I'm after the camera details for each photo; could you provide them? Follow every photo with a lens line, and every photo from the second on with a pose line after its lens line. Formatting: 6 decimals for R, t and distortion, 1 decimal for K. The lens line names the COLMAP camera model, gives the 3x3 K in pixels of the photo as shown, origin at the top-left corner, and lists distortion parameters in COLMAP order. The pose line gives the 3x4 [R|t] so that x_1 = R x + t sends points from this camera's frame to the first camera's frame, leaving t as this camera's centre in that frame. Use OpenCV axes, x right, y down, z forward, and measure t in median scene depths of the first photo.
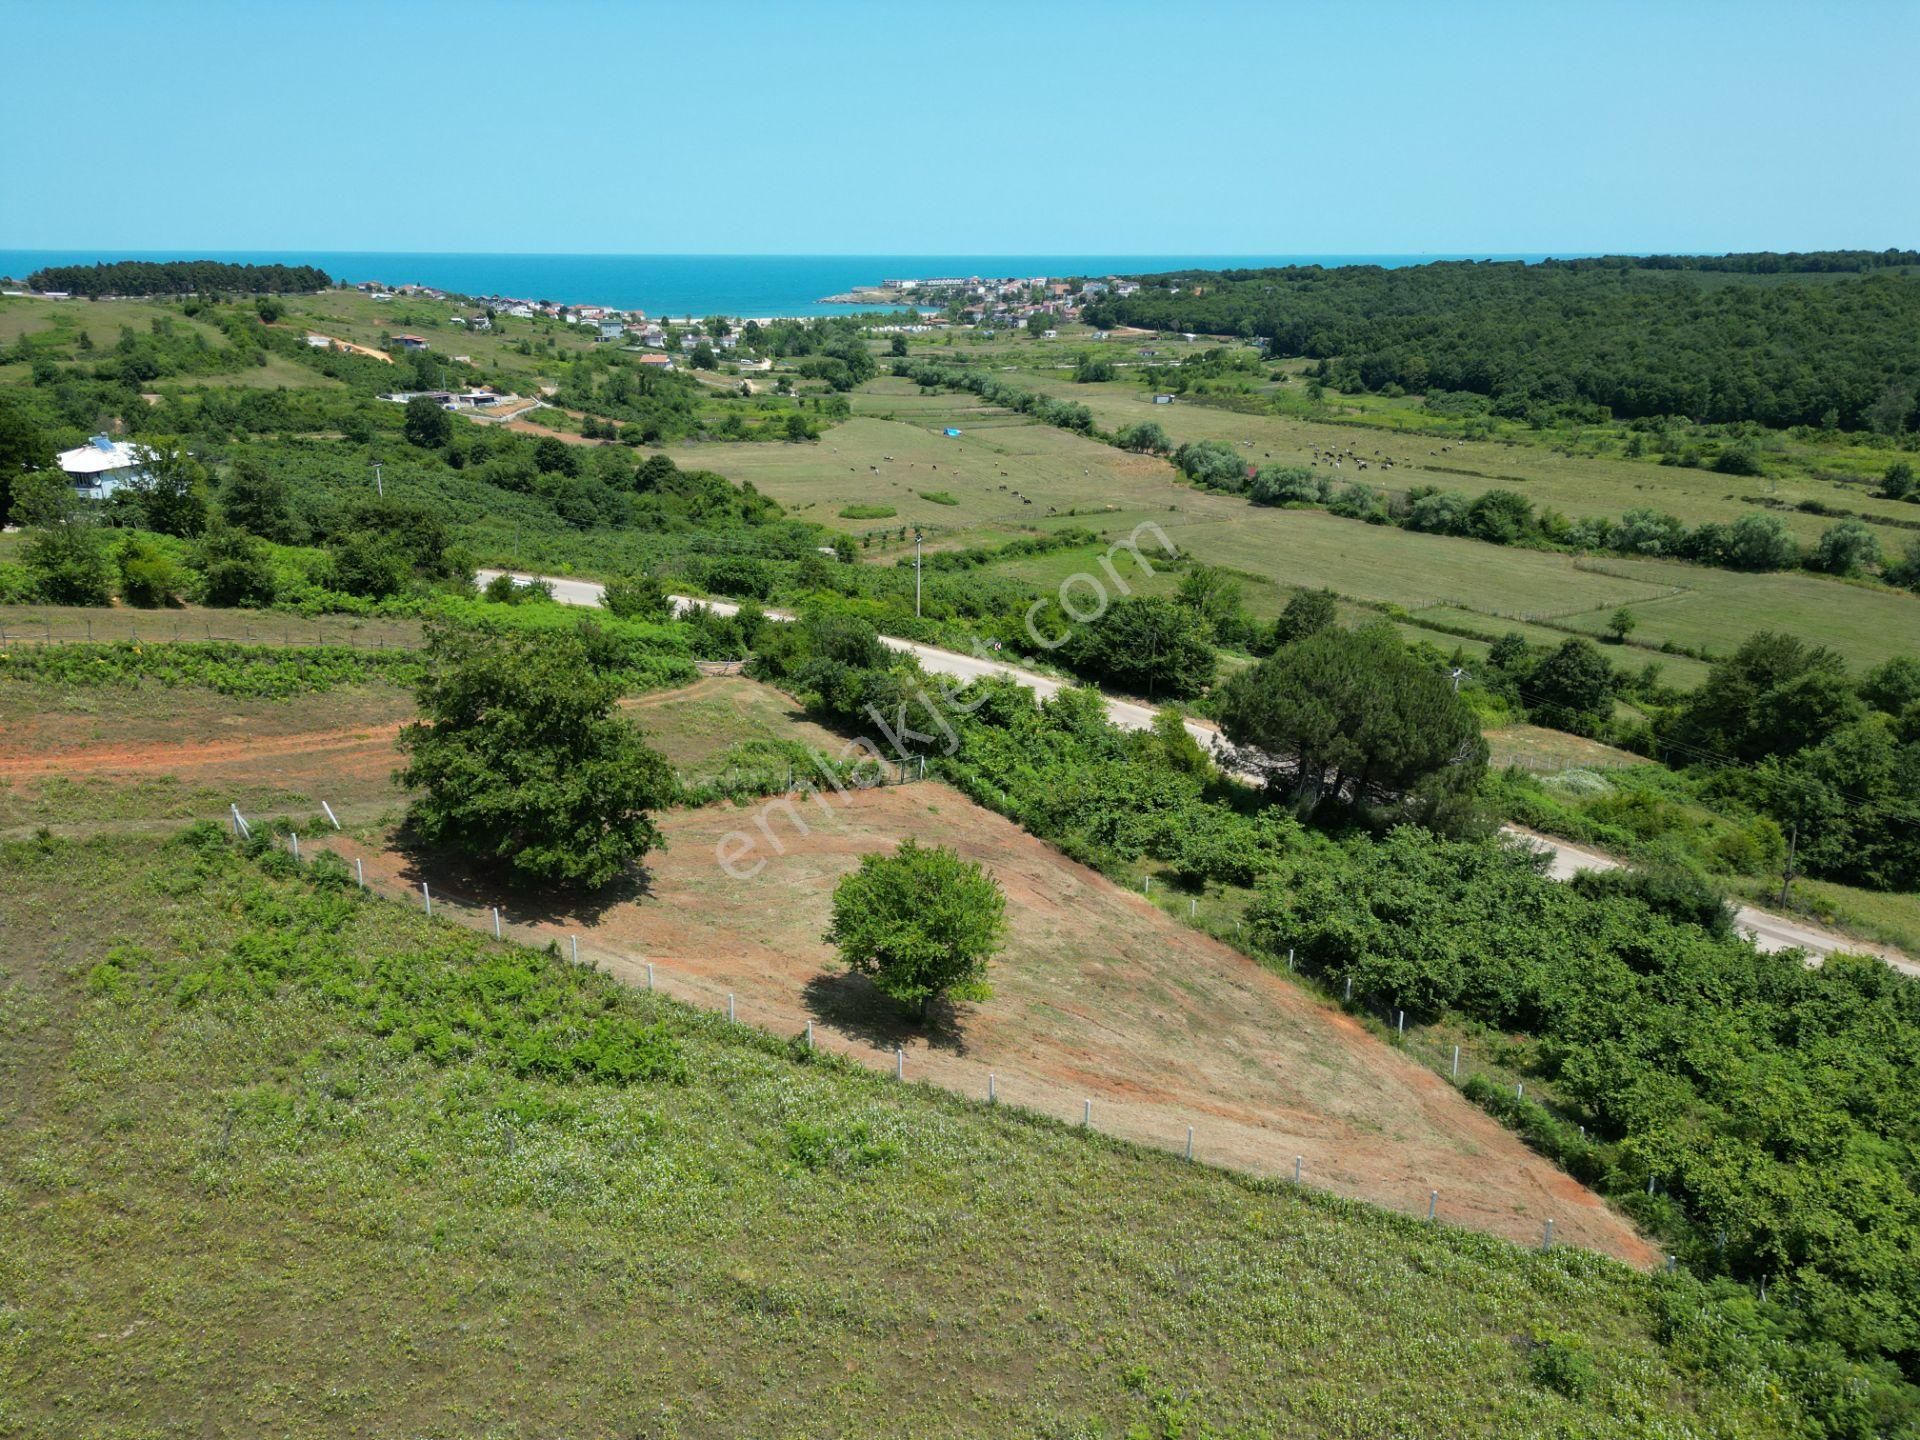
lens RADIAL K [[1343.1, 0, 960.0], [0, 1343.1, 720.0], [0, 0, 1]] dist [0.076412, -0.078494]
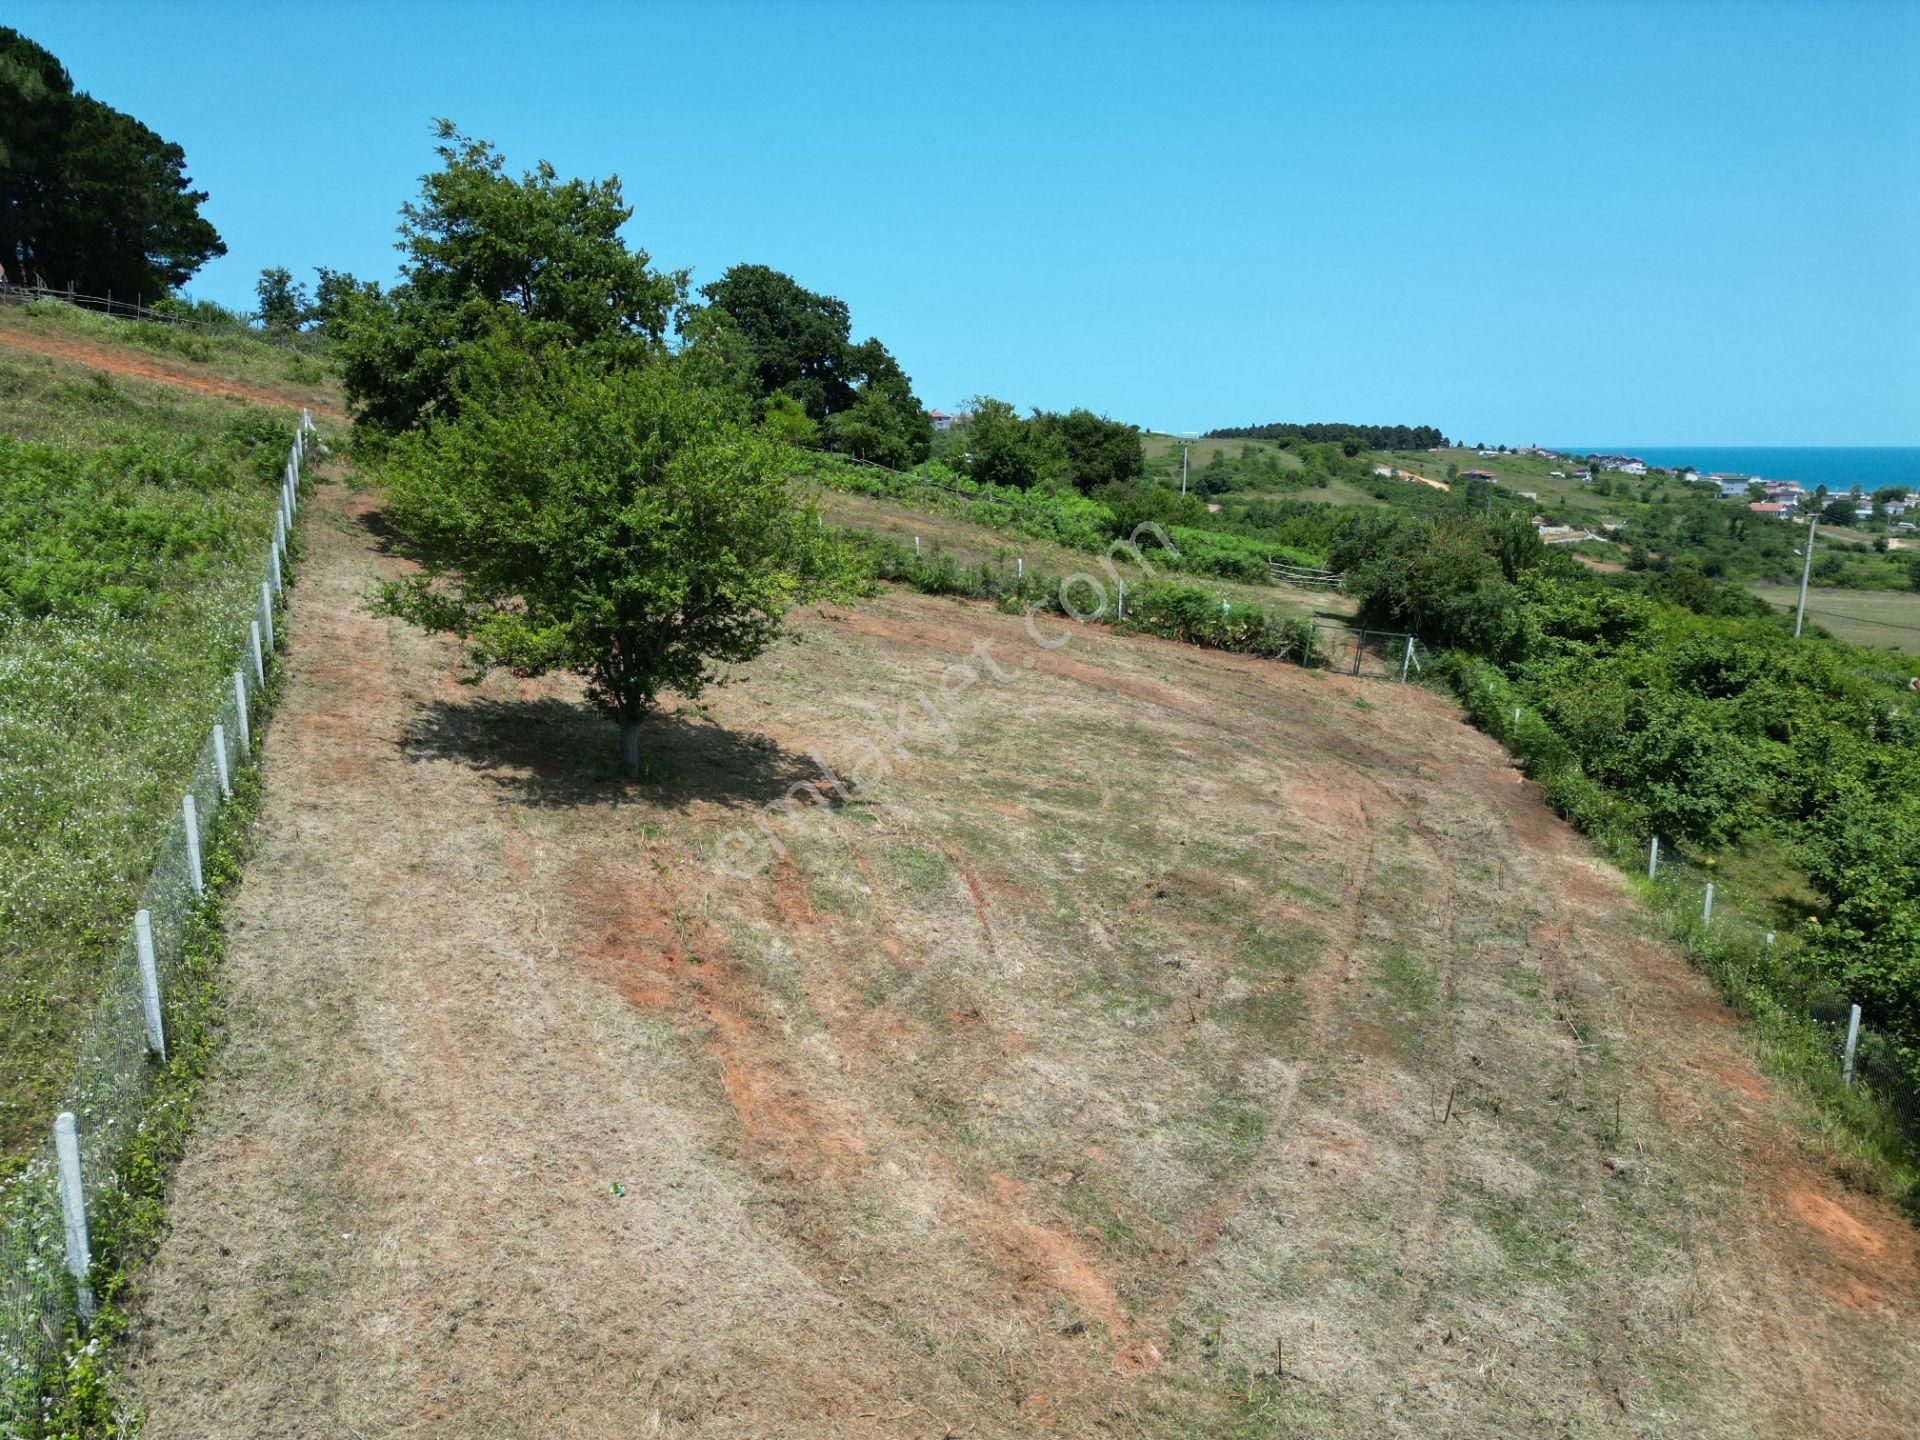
lens RADIAL K [[1343.1, 0, 960.0], [0, 1343.1, 720.0], [0, 0, 1]] dist [0.076412, -0.078494]
pose [[0.708188, 0.139600, -0.692085, 0.047971], [-0.230837, 0.972165, -0.040114, 0.025987], [0.667221, 0.188167, 0.720701, 0.098268]]
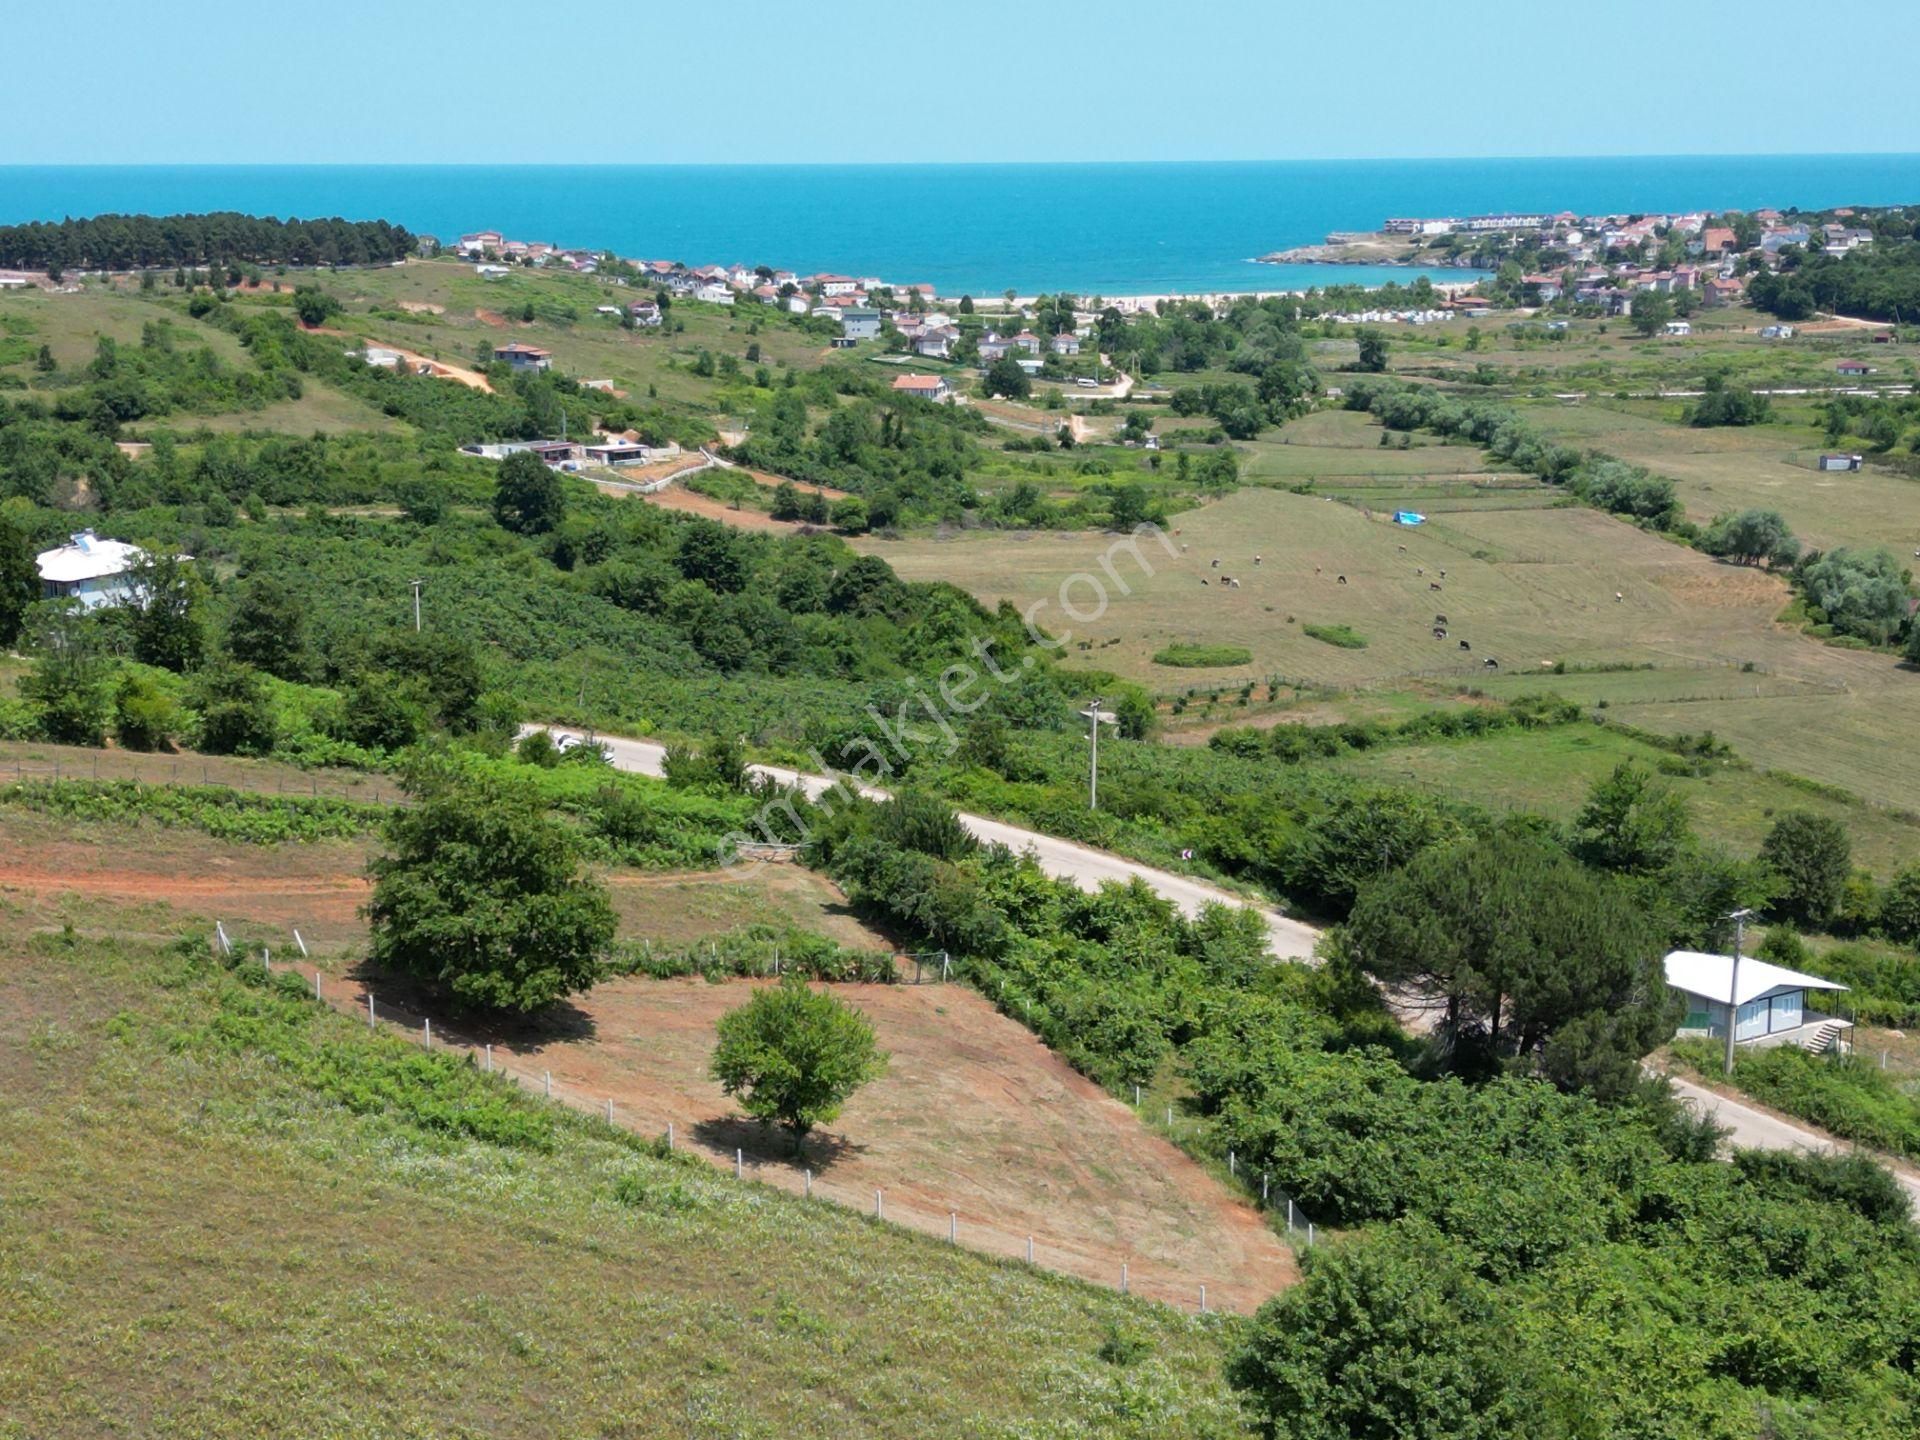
lens RADIAL K [[2672.9, 0, 955.0], [0, 2672.9, 718.4], [0, 0, 1]] dist [0.184932, -0.624597]
pose [[0.975228, 0.038460, -0.217833, 0.070635], [-0.065527, 0.990798, -0.118429, 0.016483], [0.211274, 0.129769, 0.968774, -0.138304]]
